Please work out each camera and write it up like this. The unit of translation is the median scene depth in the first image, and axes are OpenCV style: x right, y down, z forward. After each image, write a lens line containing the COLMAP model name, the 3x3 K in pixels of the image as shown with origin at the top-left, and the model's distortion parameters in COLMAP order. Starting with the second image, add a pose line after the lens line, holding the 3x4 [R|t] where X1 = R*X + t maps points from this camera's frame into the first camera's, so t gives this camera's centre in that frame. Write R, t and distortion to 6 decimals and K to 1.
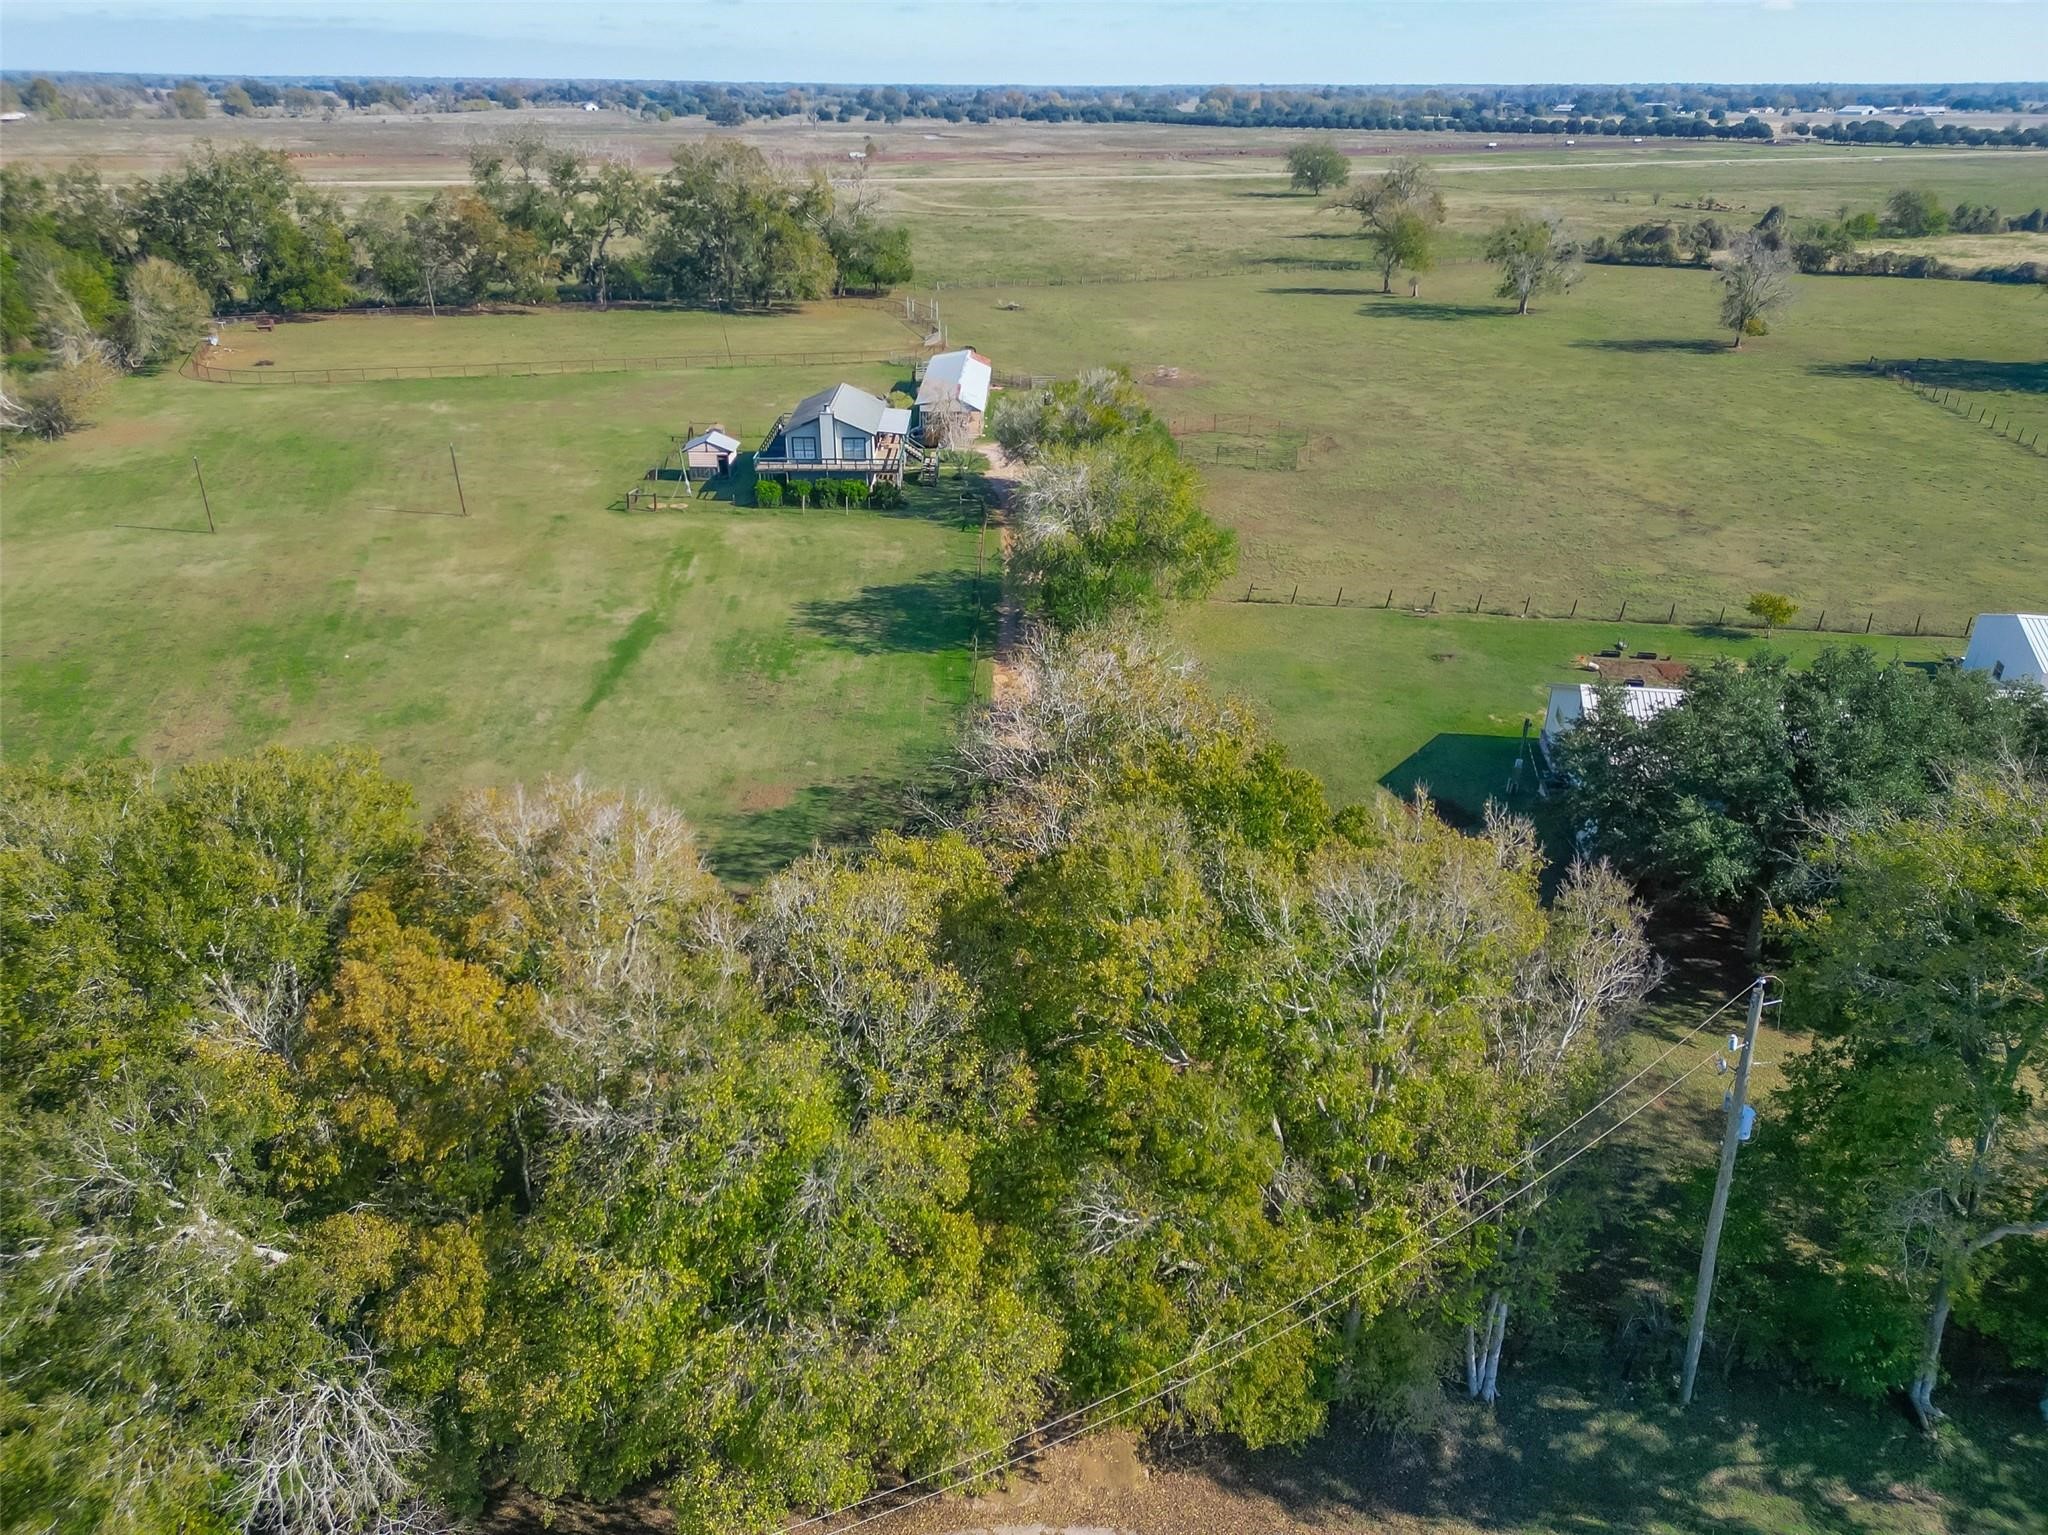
lens RADIAL K [[1438.5, 0, 1023.5], [0, 1438.5, 765.9], [0, 0, 1]] dist [0.051737, -0.017898]
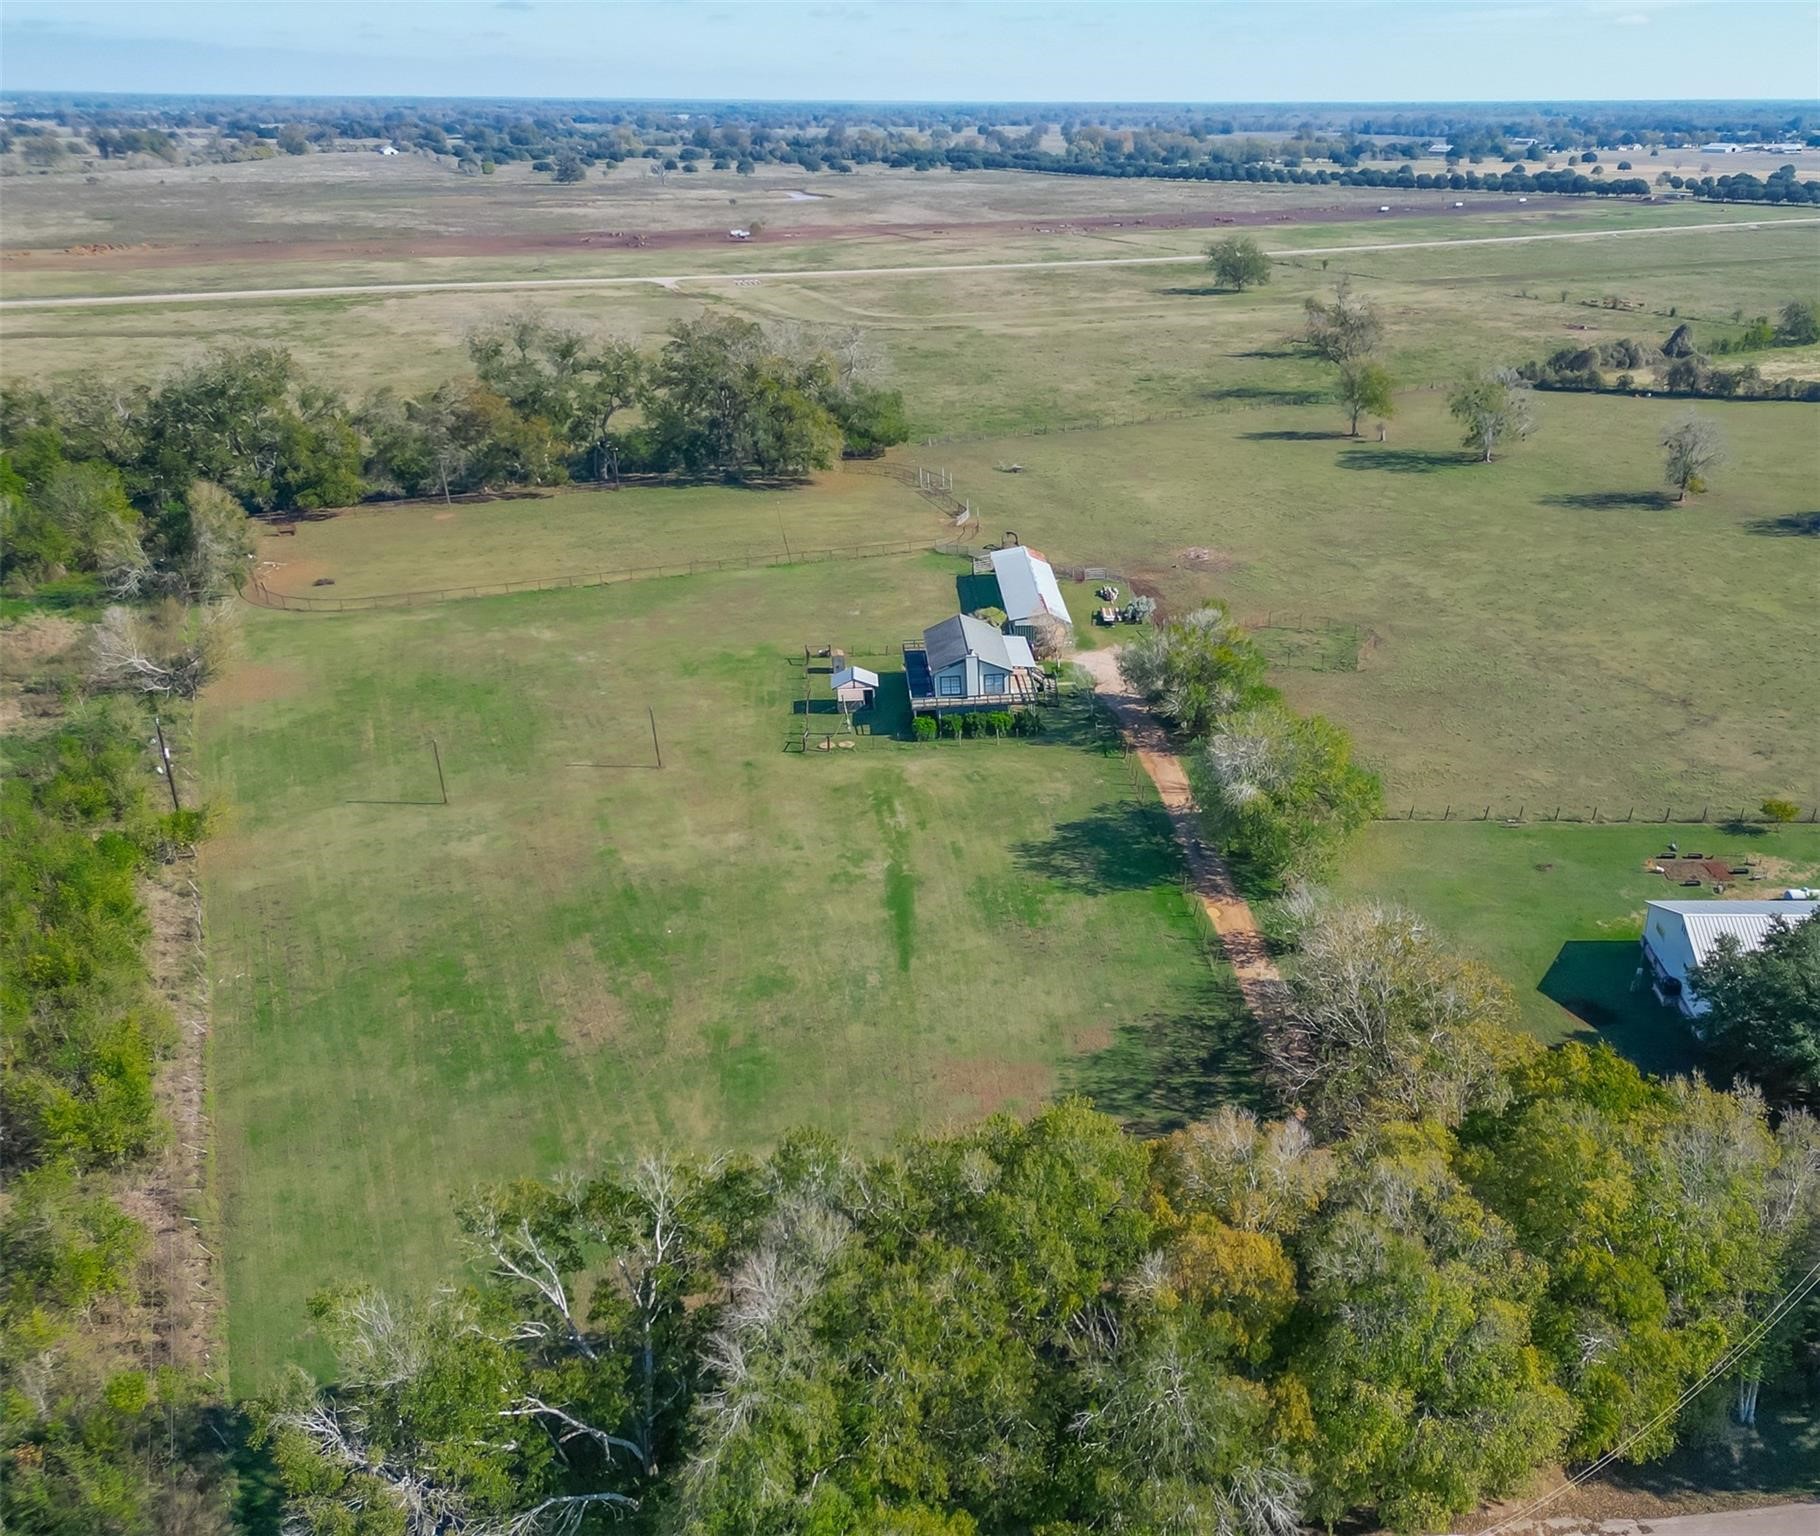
lens RADIAL K [[1894.2, 0, 915.1], [0, 1894.2, 759.5], [0, 0, 1]] dist [0.085427, 0.000000]
pose [[0.986988, -0.068876, 0.145293, -0.336294], [0.066287, 0.997545, 0.022594, -0.165557], [-0.146492, -0.012669, 0.989131, -0.398365]]
